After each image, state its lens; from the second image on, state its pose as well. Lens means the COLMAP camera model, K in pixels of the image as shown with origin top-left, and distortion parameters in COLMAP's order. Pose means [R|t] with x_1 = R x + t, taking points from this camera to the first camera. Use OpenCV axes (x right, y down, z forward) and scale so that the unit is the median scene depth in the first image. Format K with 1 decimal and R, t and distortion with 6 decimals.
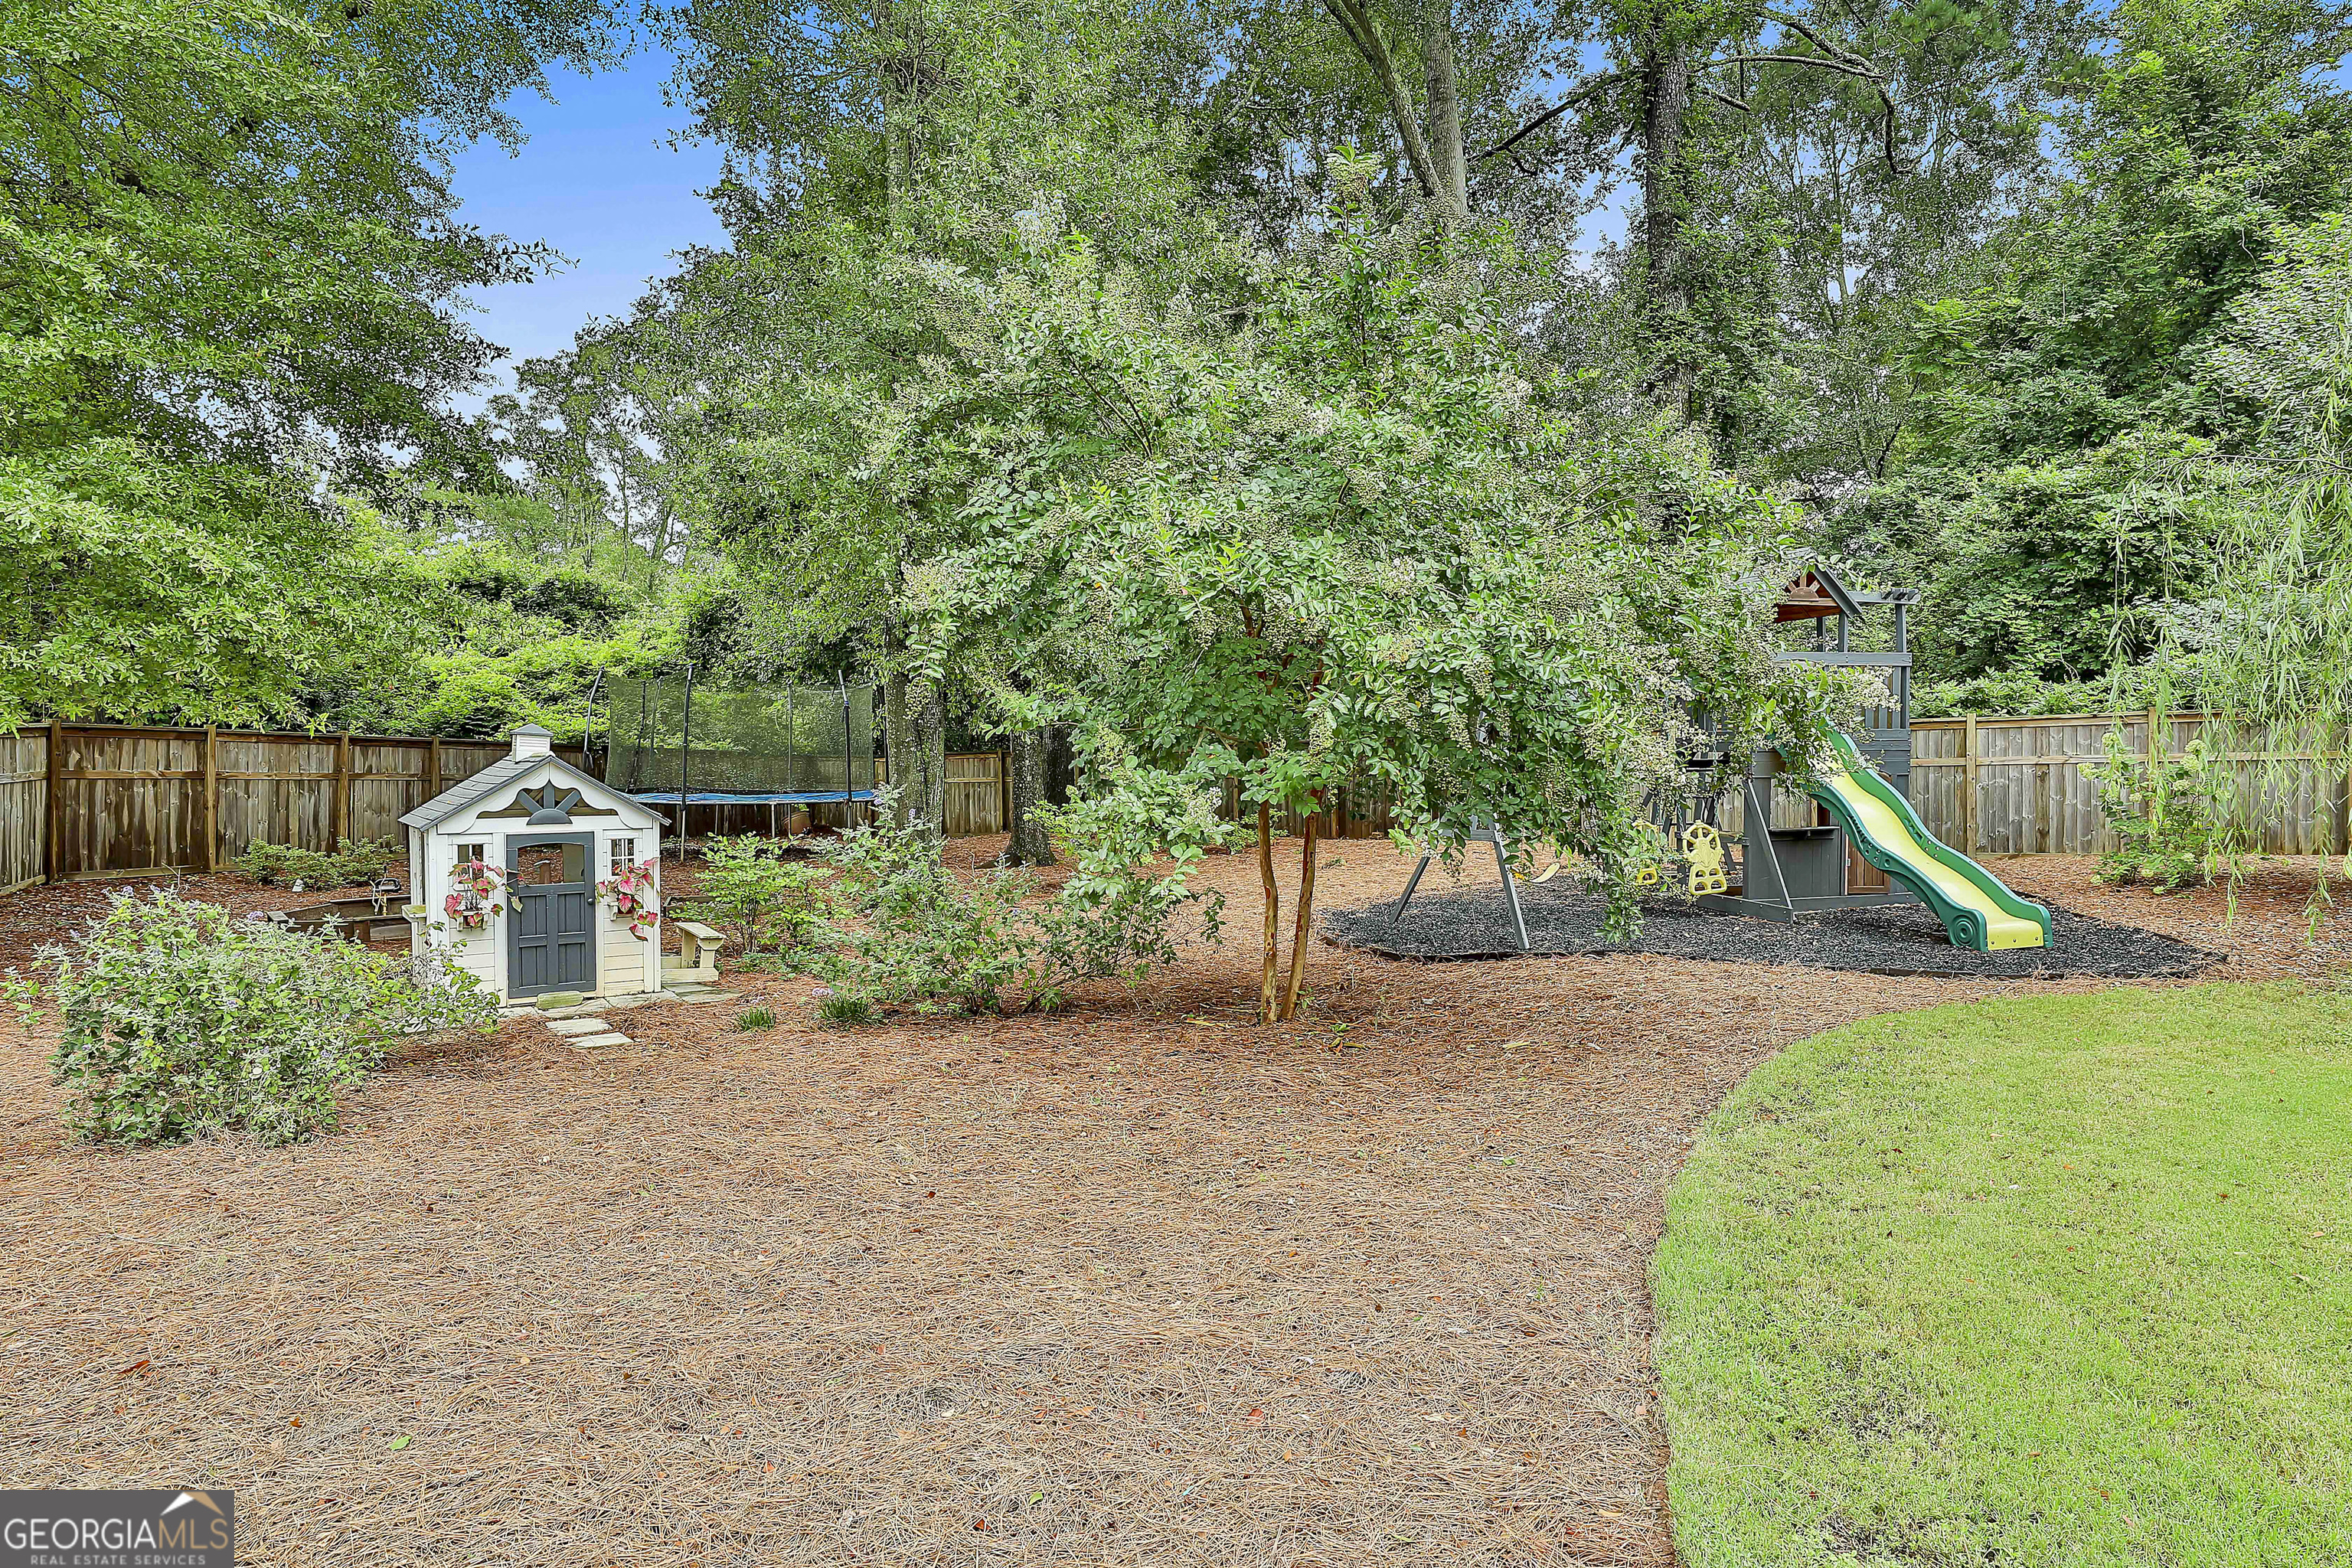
lens RADIAL K [[1356.6, 0, 1172.8], [0, 1356.6, 776.1], [0, 0, 1]] dist [-0.001325, 0.002761]
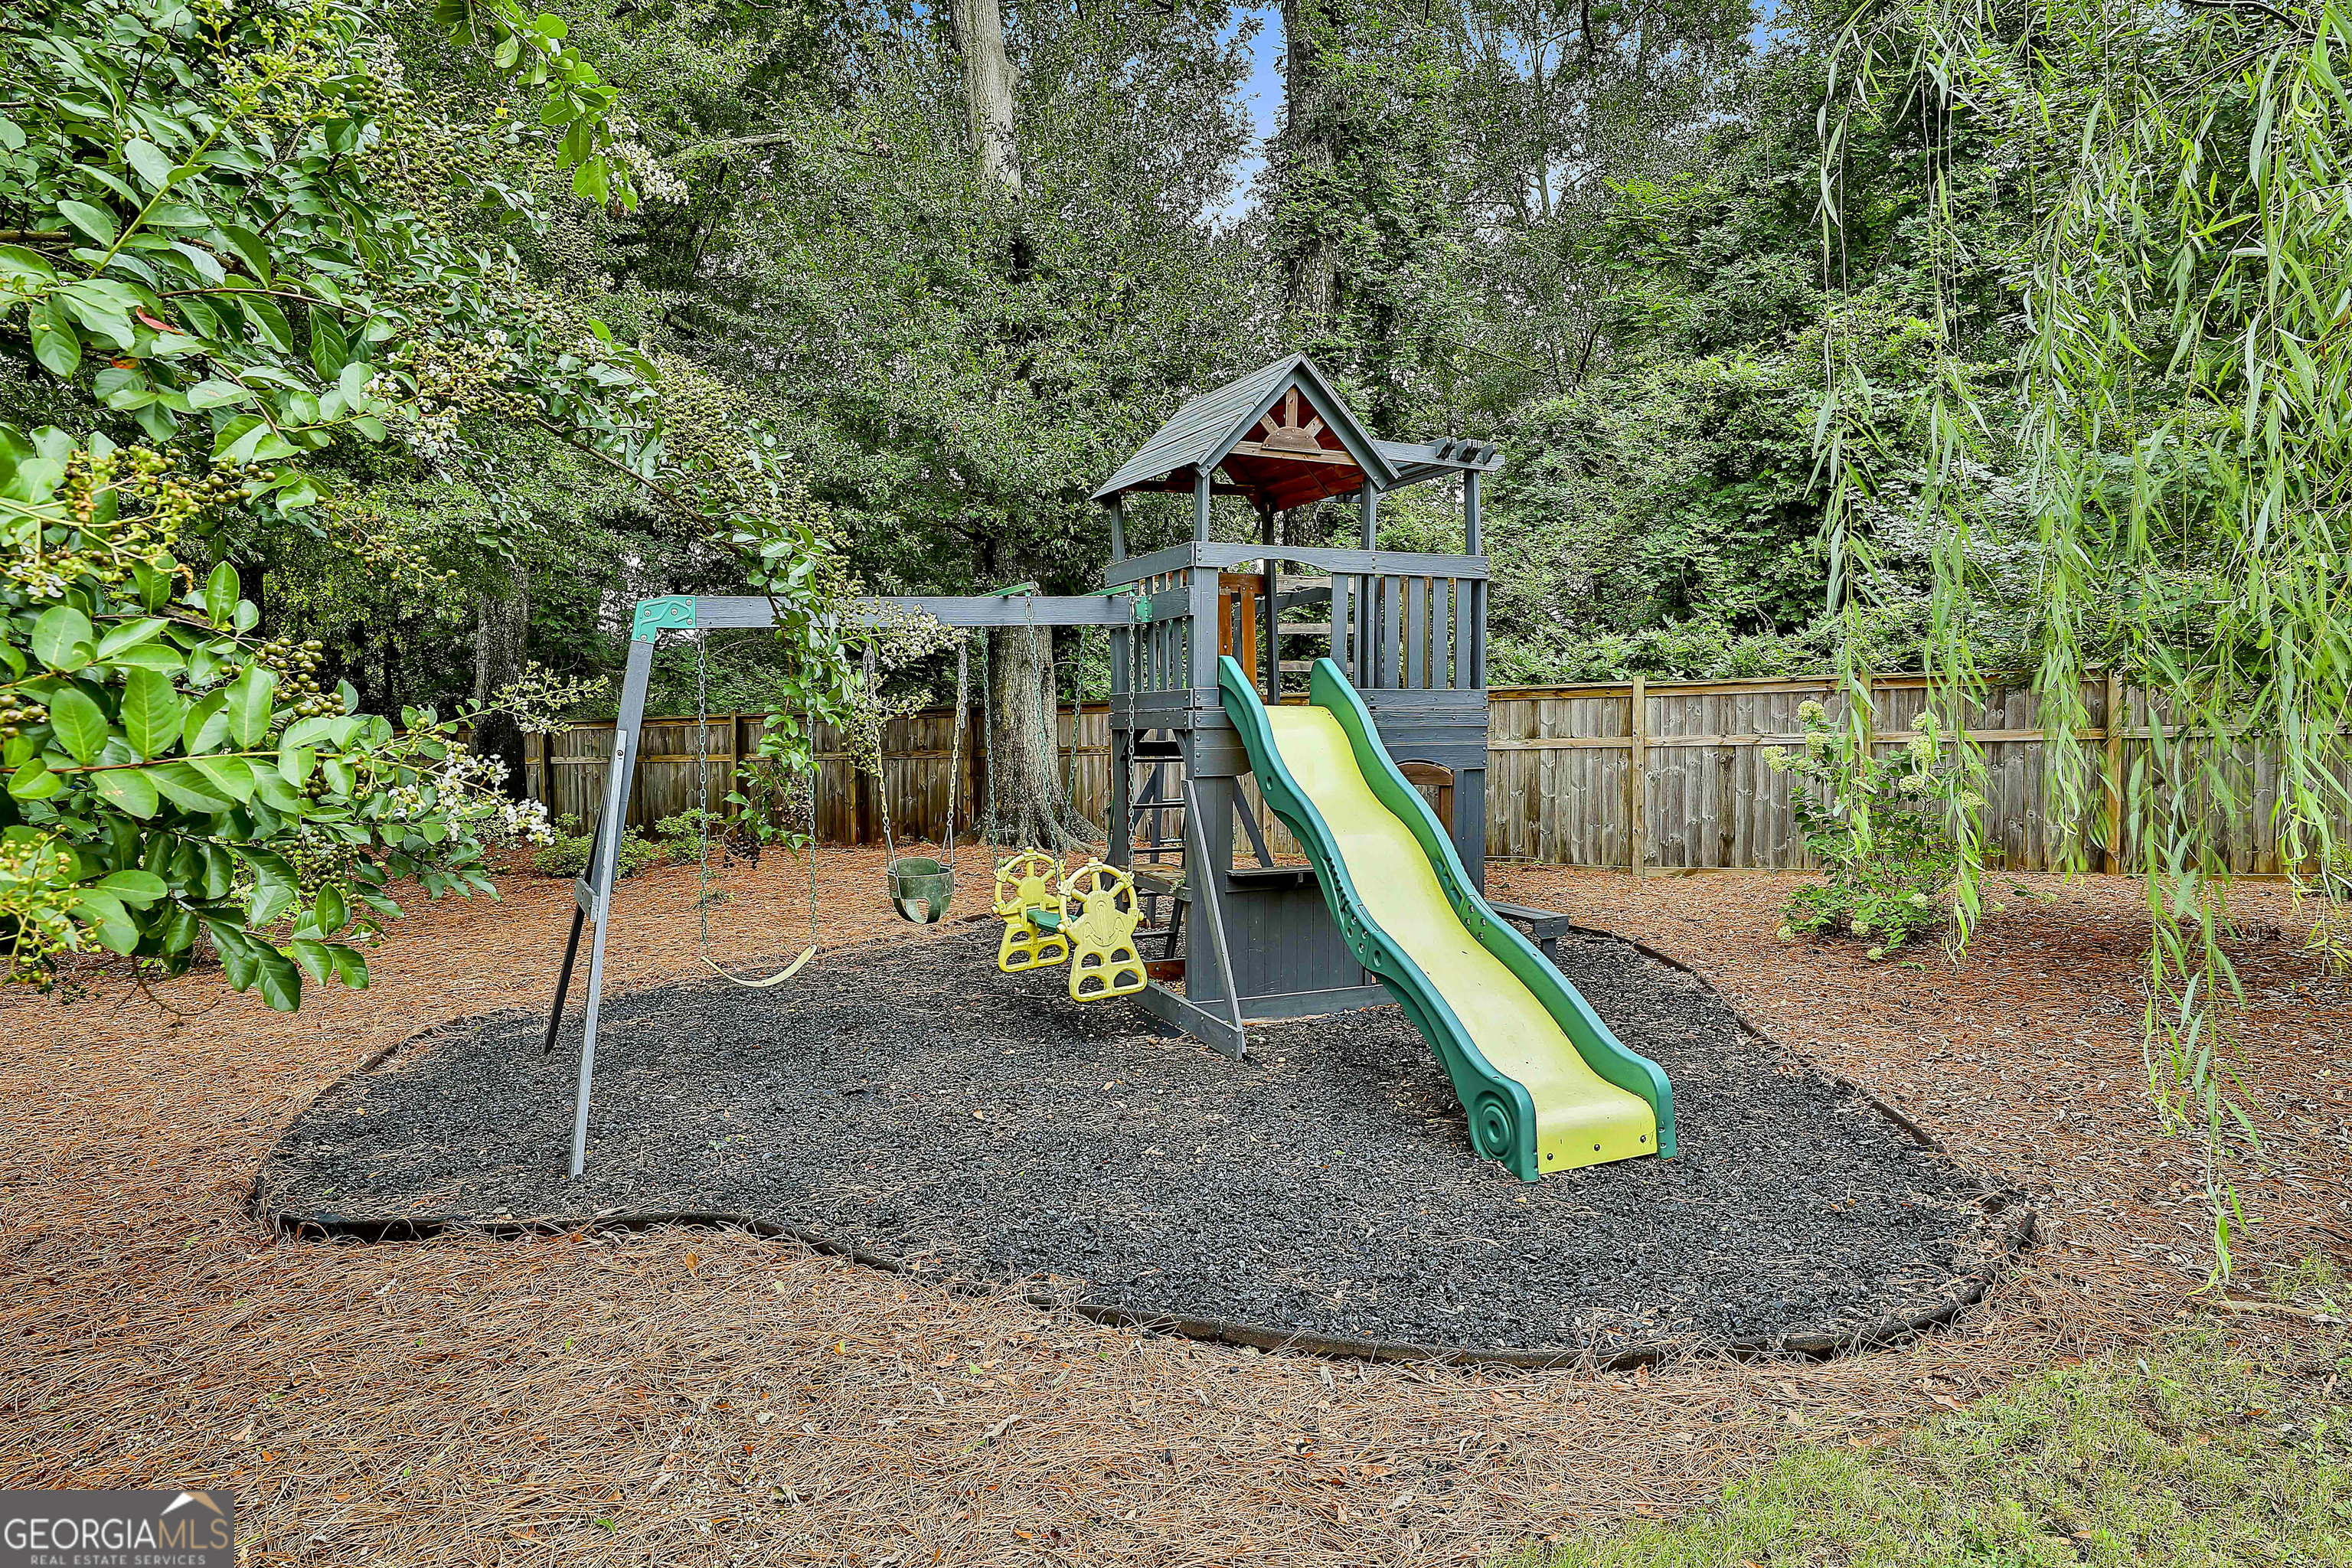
lens RADIAL K [[1356.6, 0, 1172.8], [0, 1356.6, 776.1], [0, 0, 1]] dist [-0.001325, 0.002761]
pose [[0.987541, -0.003289, 0.157330, 0.223212], [0.000254, 0.999814, 0.019308, -0.006440], [-0.157364, -0.019028, 0.987357, 0.314138]]
